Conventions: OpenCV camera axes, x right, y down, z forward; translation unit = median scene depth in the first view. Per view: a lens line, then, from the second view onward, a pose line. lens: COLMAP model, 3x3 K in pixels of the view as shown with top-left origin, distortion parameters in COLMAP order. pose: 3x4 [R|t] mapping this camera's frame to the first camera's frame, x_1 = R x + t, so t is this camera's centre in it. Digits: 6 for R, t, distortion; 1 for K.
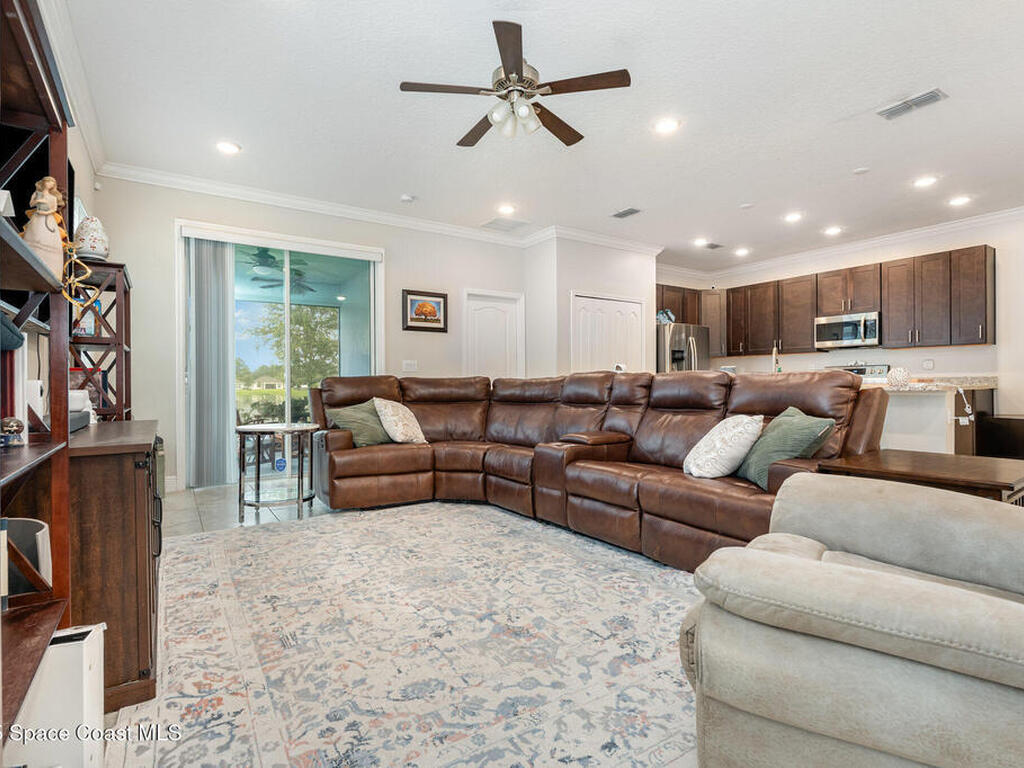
lens RADIAL K [[520.5, 0, 526.0], [0, 520.5, 383.8], [0, 0, 1]] dist [-0.001593, -0.000097]
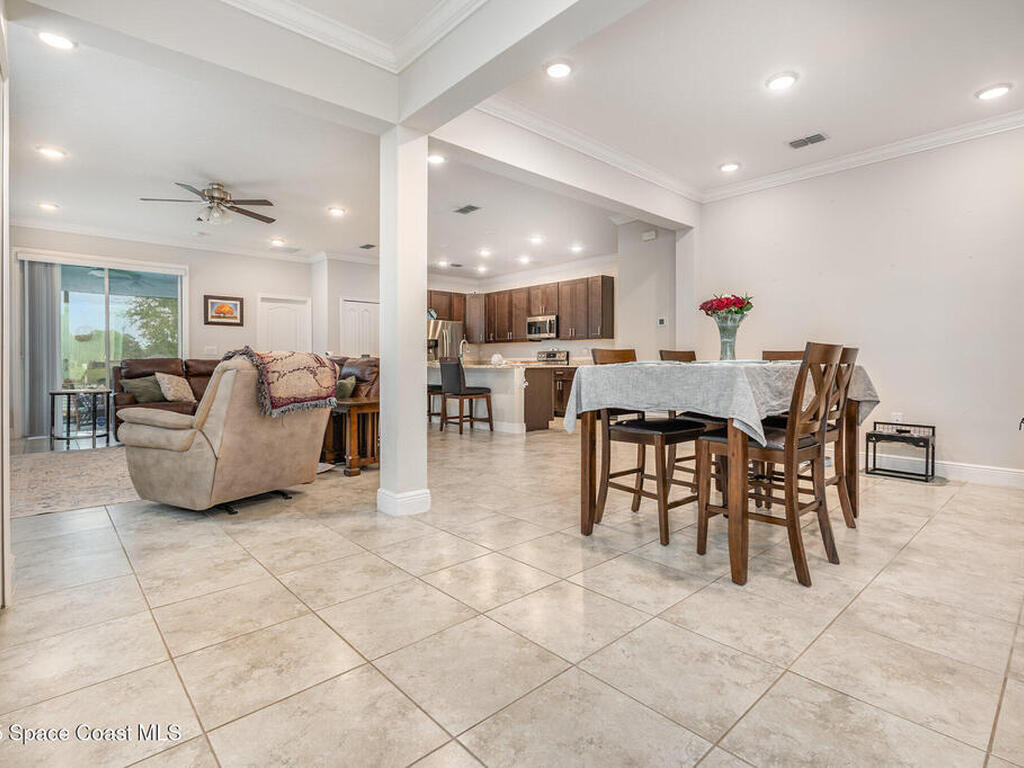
lens RADIAL K [[514.3, 0, 512.7], [0, 514.3, 364.3], [0, 0, 1]] dist [0.004453, 0.000639]
pose [[0.990357, 0.001529, 0.138534, 0.368441], [-0.001878, 0.999995, 0.002391, -0.002515], [-0.138529, -0.002628, 0.990355, -0.448164]]
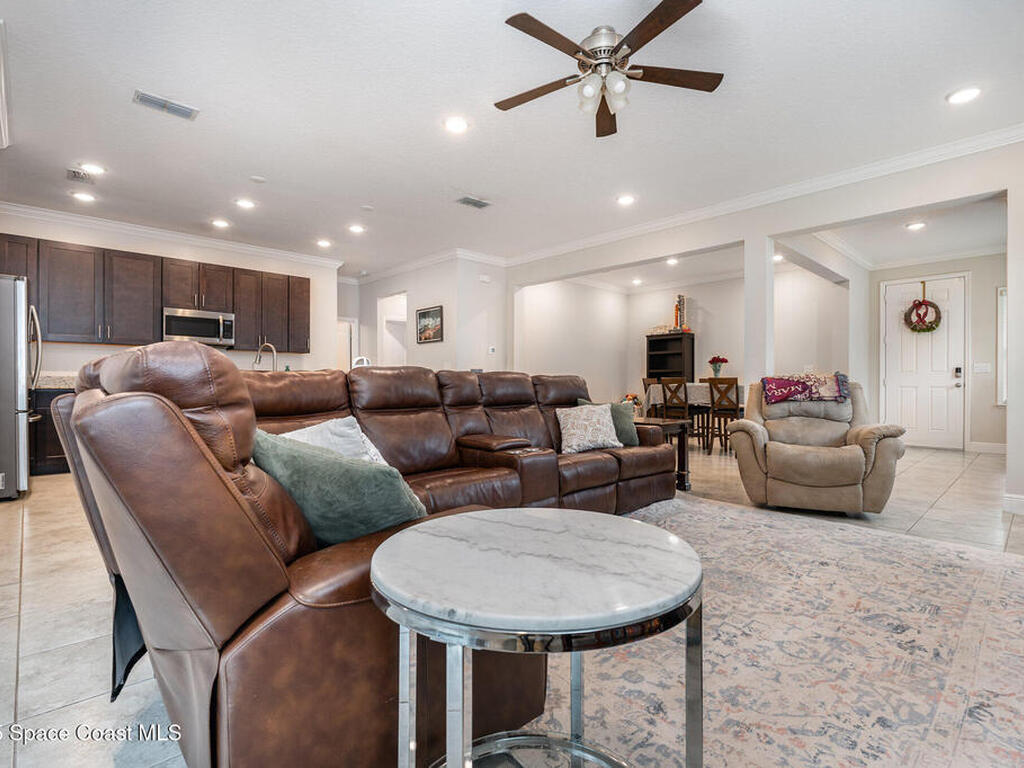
lens RADIAL K [[505.1, 0, 512.0], [0, 505.1, 384.0], [0, 0, 1]] dist [0.000318, -0.000099]
pose [[-0.156068, 0.002229, 0.987744, -0.428821], [-0.004467, 0.999986, -0.002963, 0.002293], [-0.987736, -0.004874, -0.156056, 0.634077]]
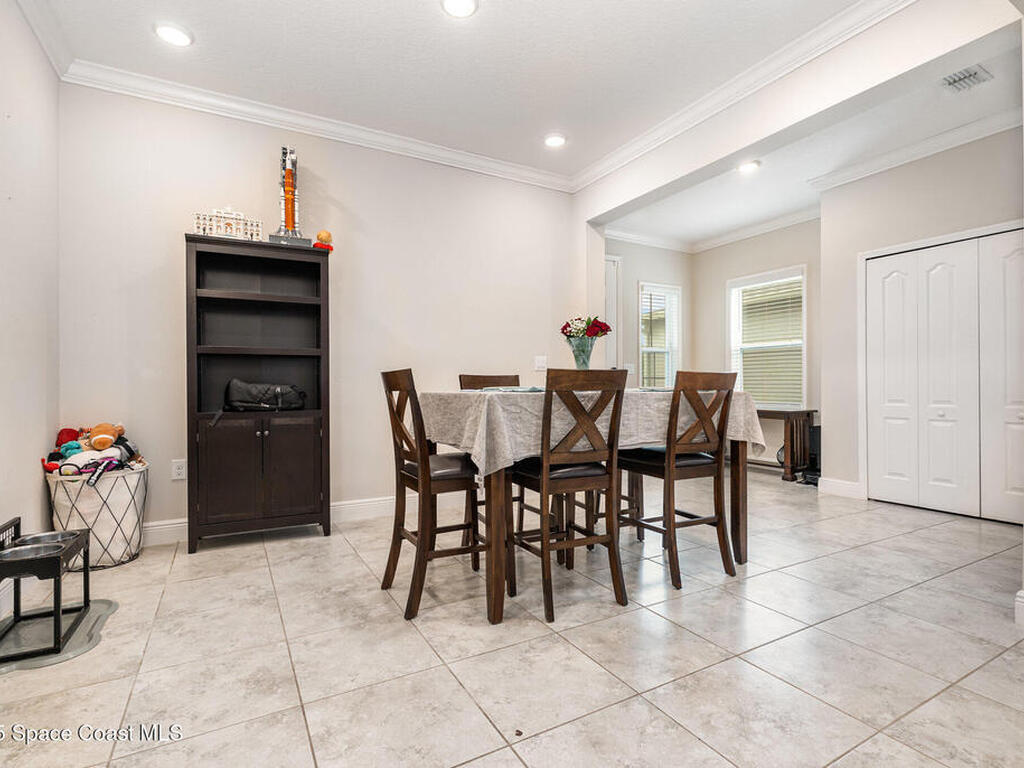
lens RADIAL K [[505.1, 0, 512.0], [0, 505.1, 384.0], [0, 0, 1]] dist [0.000318, -0.000099]
pose [[-0.995455, 0.009272, 0.094778, 0.670726], [0.009081, 0.999956, -0.002452, -0.005501], [-0.094797, -0.001580, -0.995495, 0.437952]]
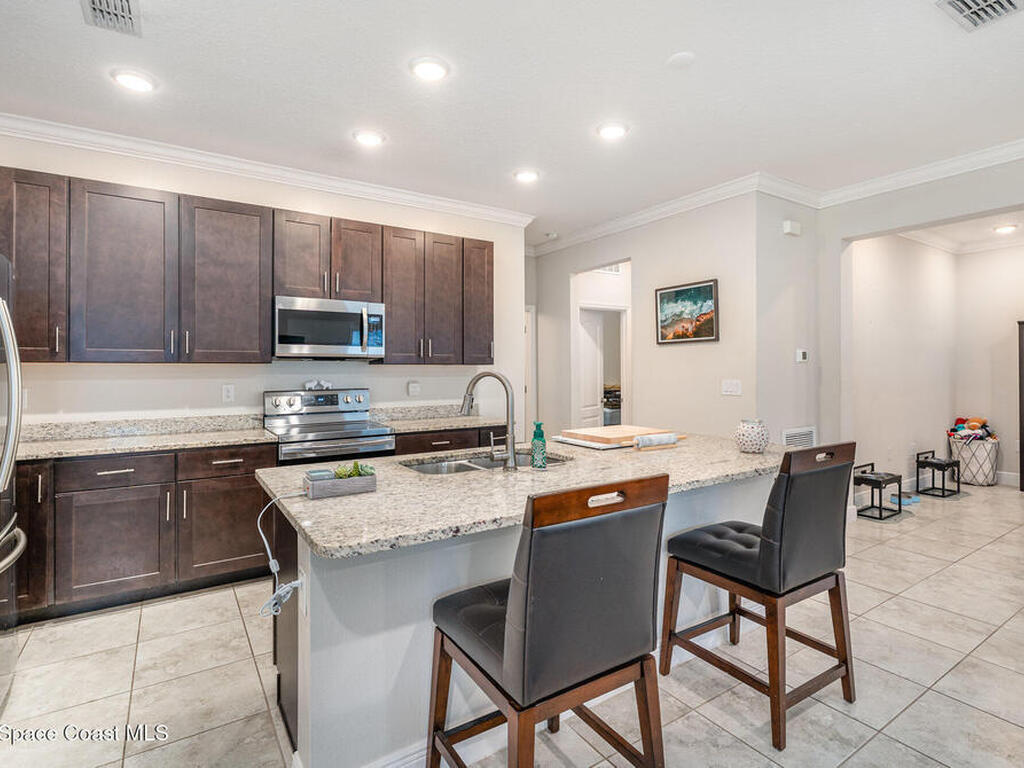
lens RADIAL K [[525.2, 0, 514.1], [0, 525.2, 368.3], [0, 0, 1]] dist [-0.000714, -0.000116]
pose [[0.021419, 0.007871, 0.999740, 0.065775], [0.000720, 0.999969, -0.007888, -0.060292], [-0.999770, 0.000889, 0.021413, 0.871476]]
